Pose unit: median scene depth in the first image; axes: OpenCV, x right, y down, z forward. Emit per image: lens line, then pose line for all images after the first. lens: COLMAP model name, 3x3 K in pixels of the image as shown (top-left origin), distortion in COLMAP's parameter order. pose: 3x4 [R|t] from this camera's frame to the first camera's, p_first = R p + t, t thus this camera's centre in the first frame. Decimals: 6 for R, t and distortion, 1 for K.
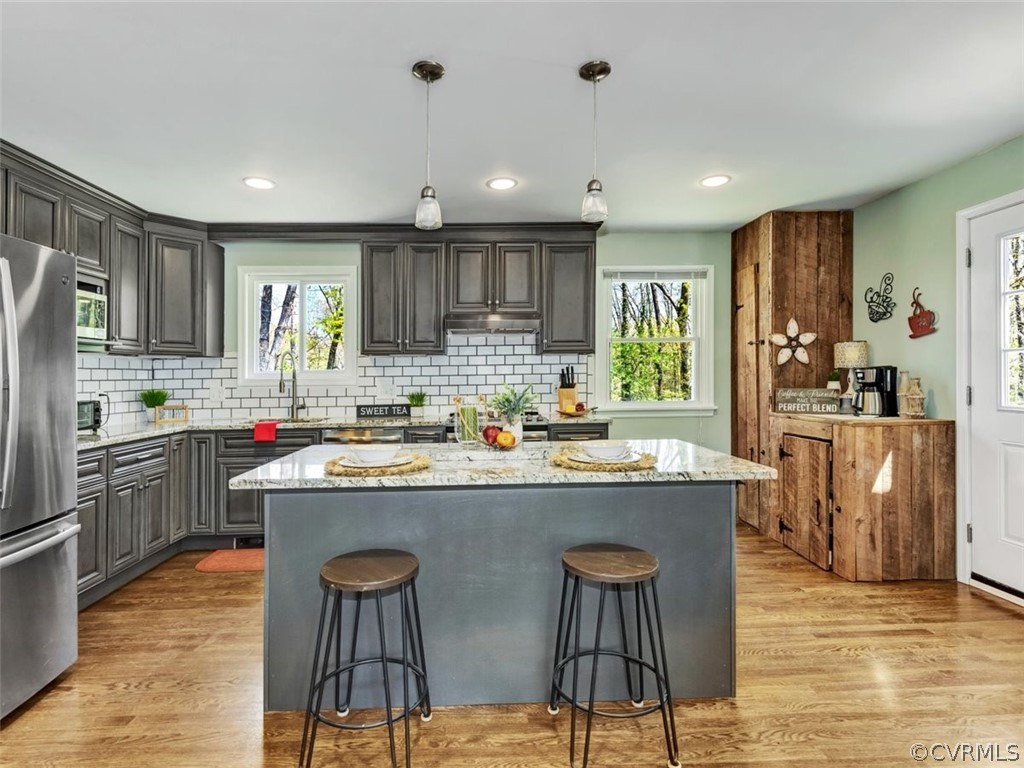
lens RADIAL K [[561.1, 0, 512.0], [0, 561.1, 384.0], [0, 0, 1]] dist [0.006325, 0.000675]
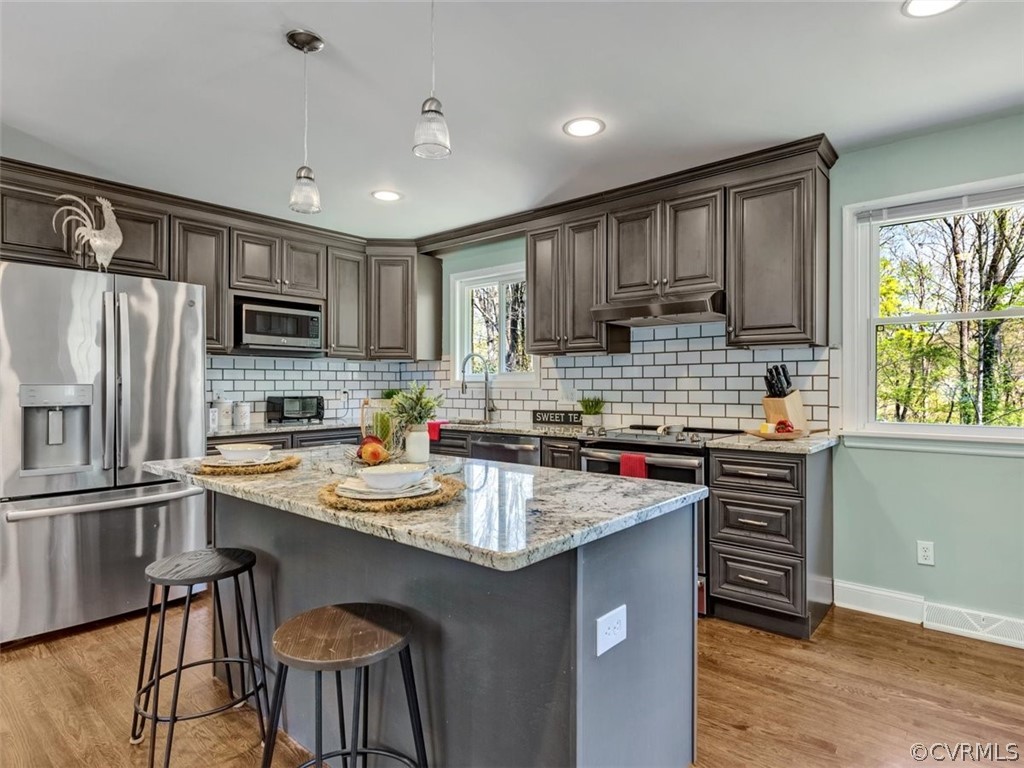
lens RADIAL K [[598.6, 0, 496.5], [0, 598.6, 386.1], [0, 0, 1]] dist [0.001506, -0.000009]
pose [[0.704077, 0.012526, -0.710013, 0.399874], [-0.016915, 0.999857, 0.000866, -0.001130], [0.709922, 0.011400, 0.704188, 0.281845]]
